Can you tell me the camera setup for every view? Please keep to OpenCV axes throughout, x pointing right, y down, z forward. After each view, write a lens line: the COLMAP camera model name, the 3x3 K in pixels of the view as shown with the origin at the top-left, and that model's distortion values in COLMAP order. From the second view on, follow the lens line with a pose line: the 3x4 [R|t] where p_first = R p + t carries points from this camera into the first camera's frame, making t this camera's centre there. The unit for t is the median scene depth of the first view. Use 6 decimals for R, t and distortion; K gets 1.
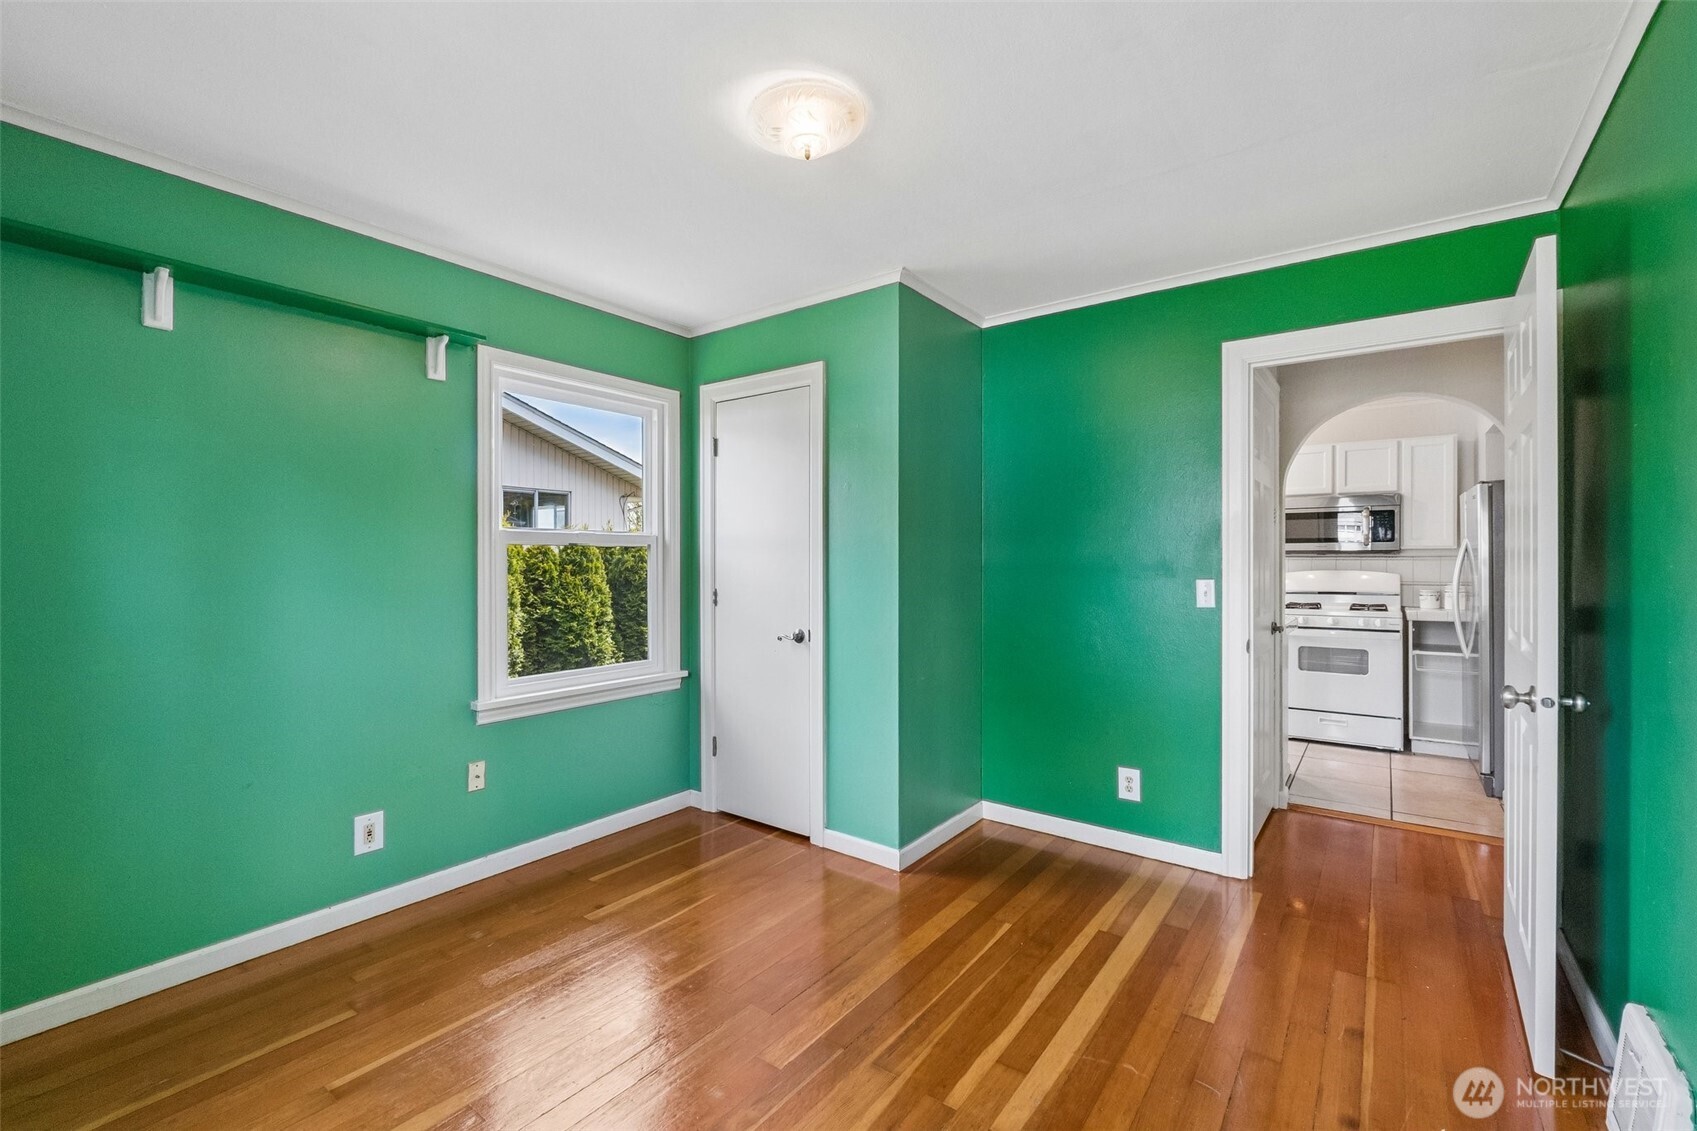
lens RADIAL K [[709.1, 0, 867.4], [0, 709.1, 564.6], [0, 0, 1]] dist [-0.008586, -0.000317]
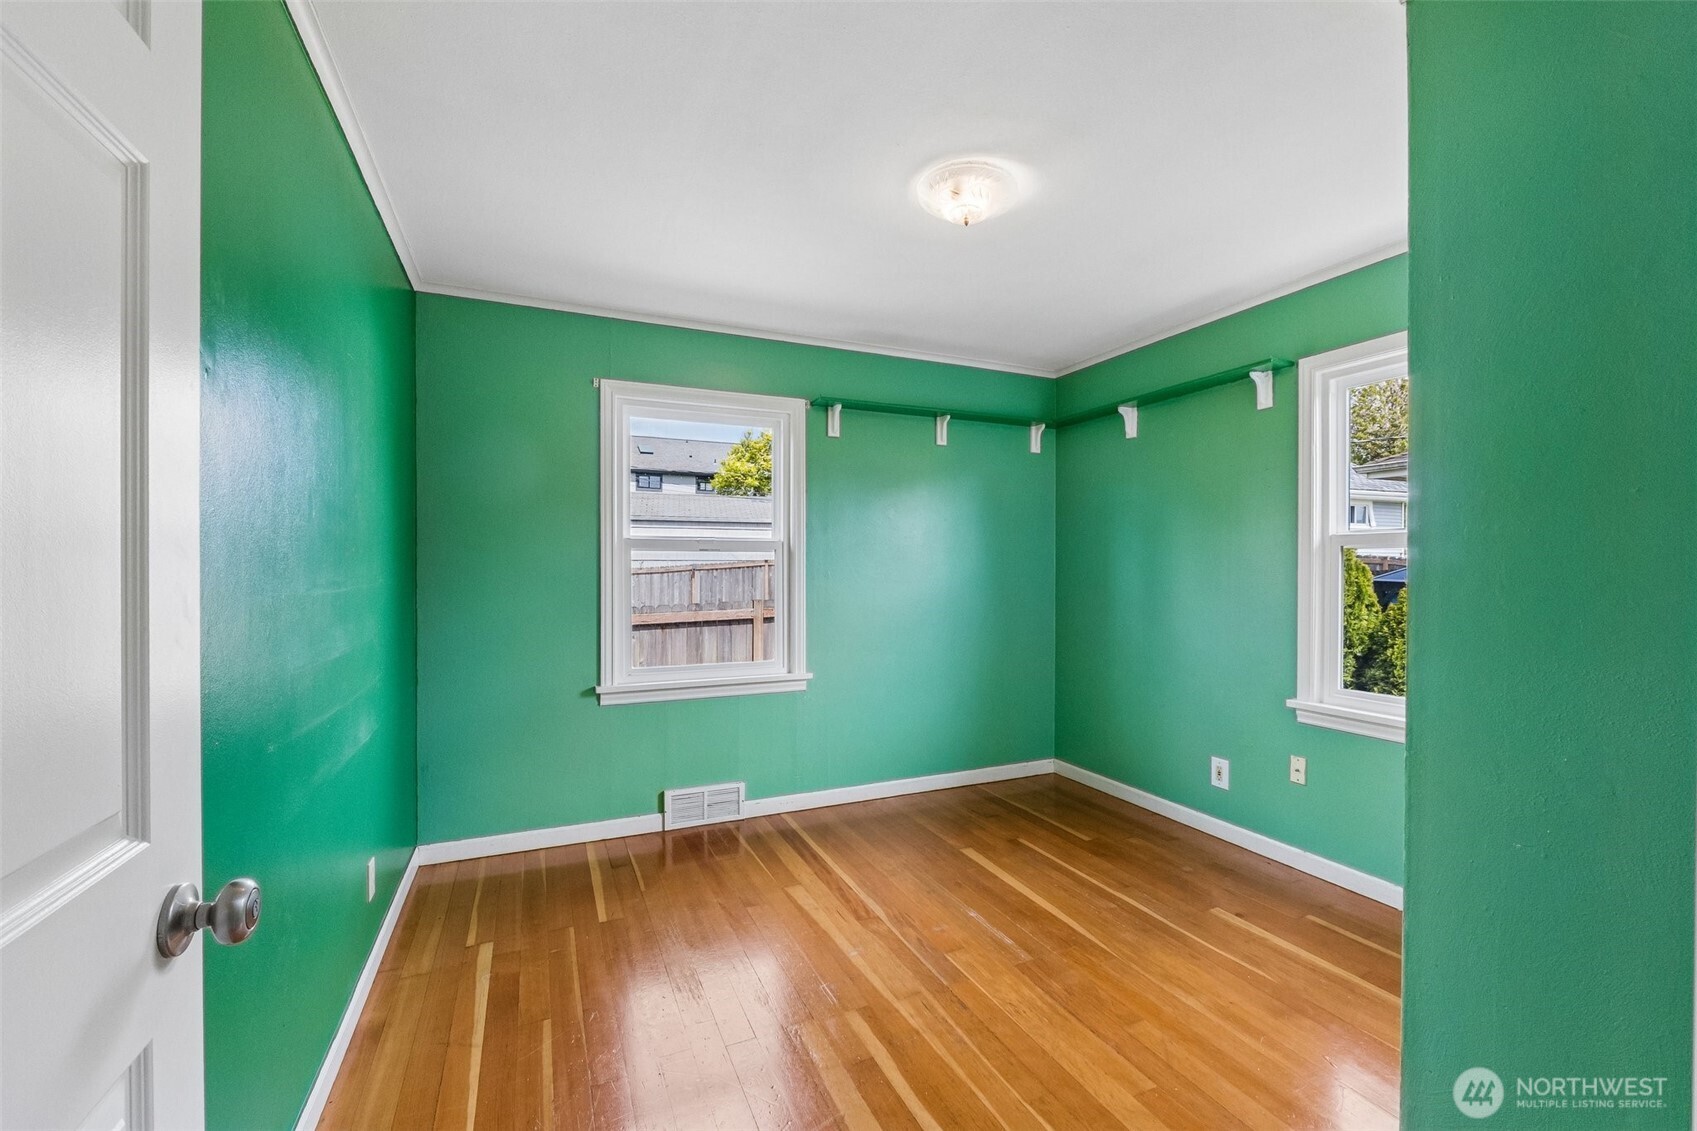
lens RADIAL K [[717.4, 0, 862.7], [0, 717.4, 574.5], [0, 0, 1]] dist [-0.011430, -0.000204]
pose [[-0.490541, 0.009339, -0.871368, 1.087075], [-0.006501, 0.999876, 0.014376, -0.005996], [0.871394, 0.012717, -0.490419, 1.494721]]
